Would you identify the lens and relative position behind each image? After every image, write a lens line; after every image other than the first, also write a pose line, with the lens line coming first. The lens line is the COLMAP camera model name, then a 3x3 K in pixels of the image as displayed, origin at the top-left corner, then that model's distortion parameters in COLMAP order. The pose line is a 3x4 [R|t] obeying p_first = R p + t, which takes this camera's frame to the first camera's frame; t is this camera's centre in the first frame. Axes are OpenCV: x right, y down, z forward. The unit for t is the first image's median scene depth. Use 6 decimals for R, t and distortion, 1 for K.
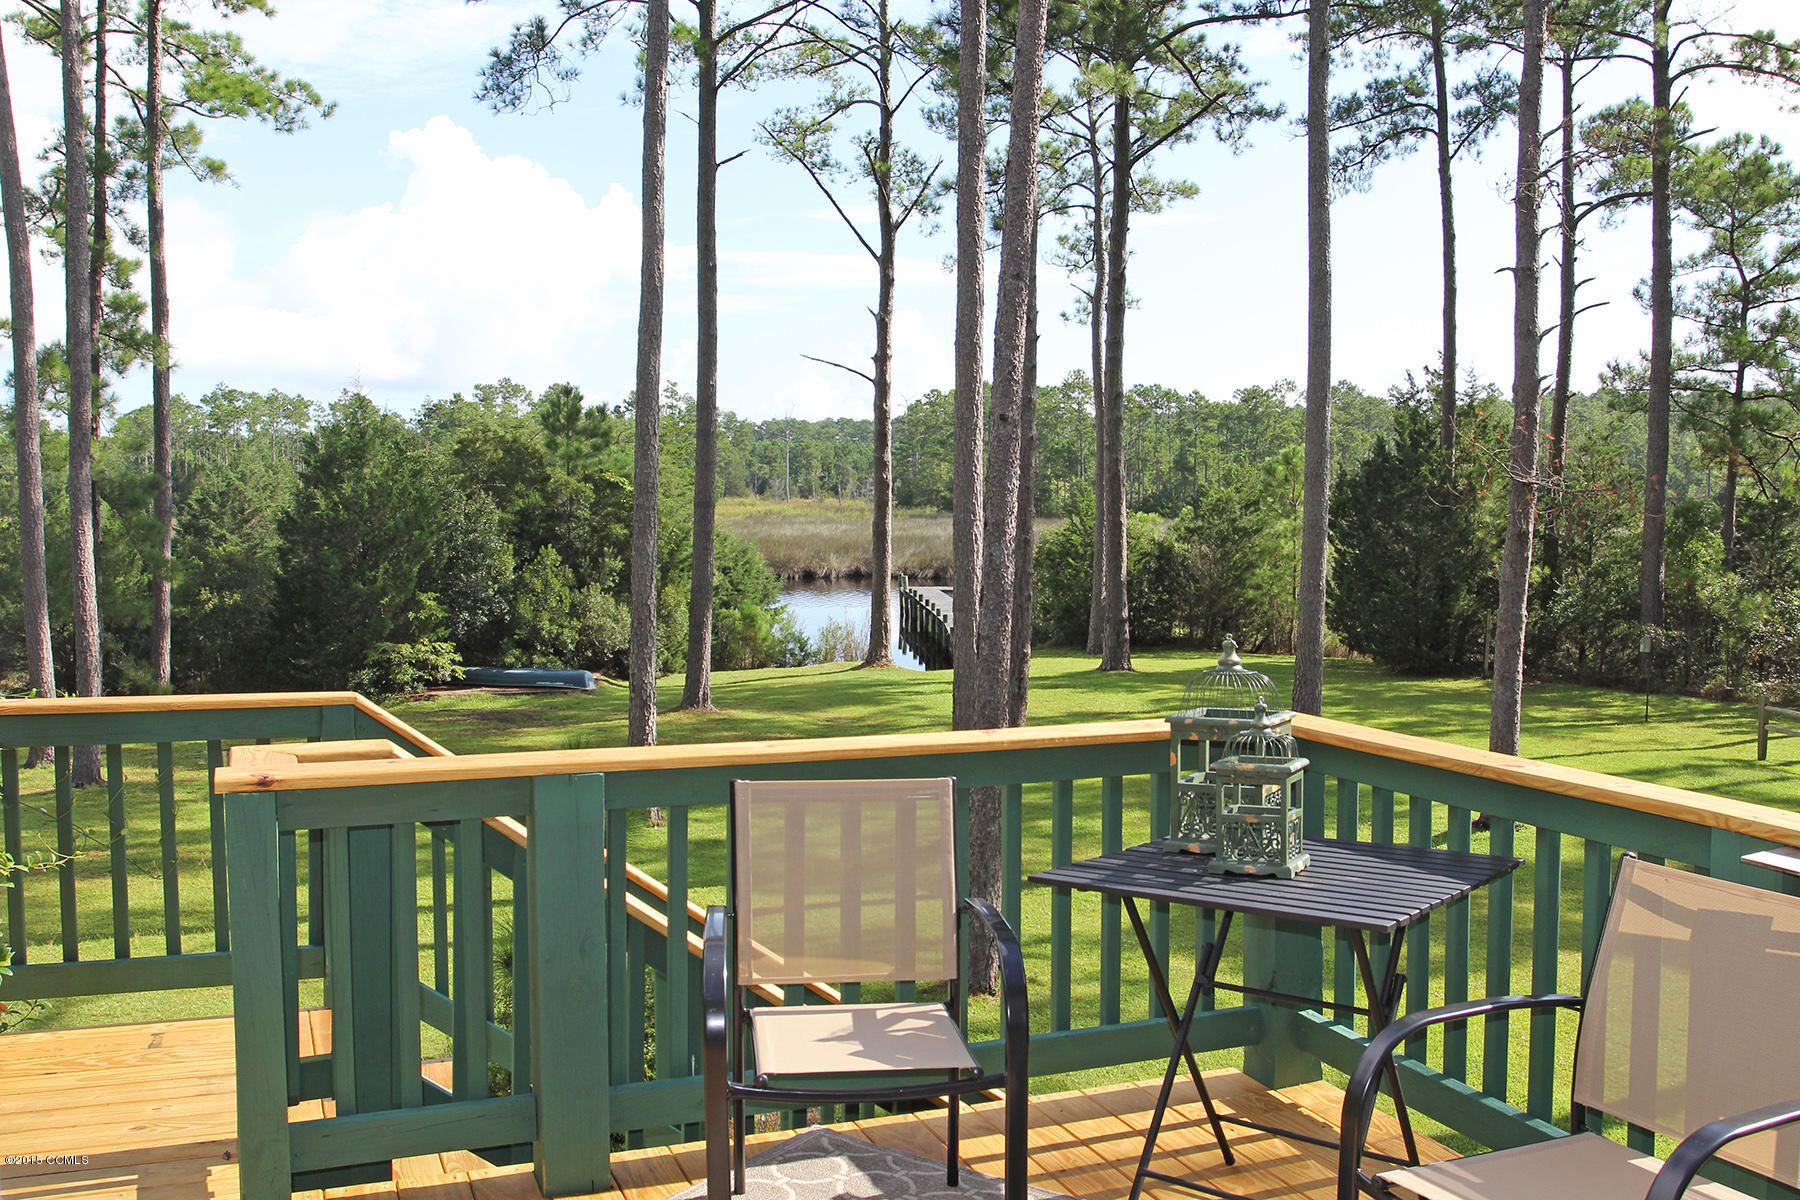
lens RADIAL K [[1629.4, 0, 854.6], [0, 1629.4, 591.8], [0, 0, 1]] dist [-0.092749, 0.078164]
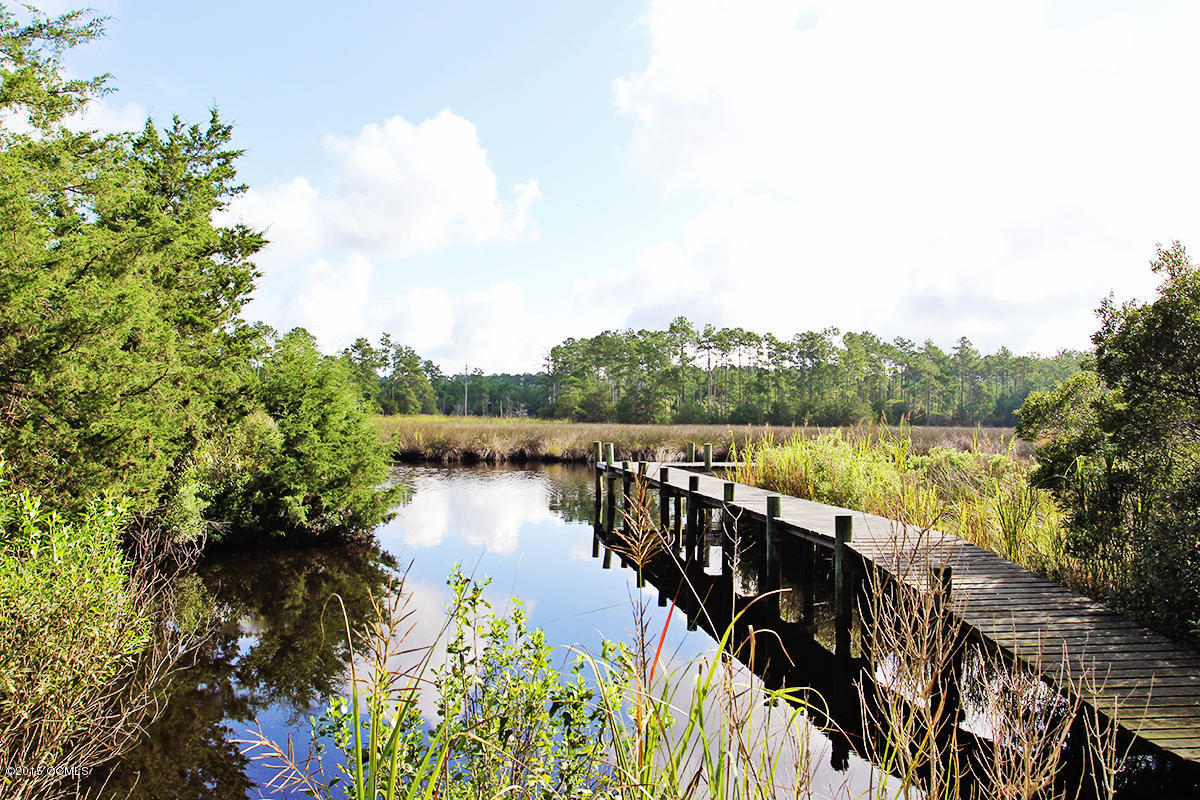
lens RADIAL K [[940.2, 0, 572.2], [0, 940.2, 404.2], [0, 0, 1]] dist [-0.088551, 0.051592]
pose [[0.997652, 0.016329, 0.066509, -0.002699], [-0.010678, 0.996371, -0.084446, 0.002094], [-0.067646, 0.083538, 0.994206, 0.212736]]
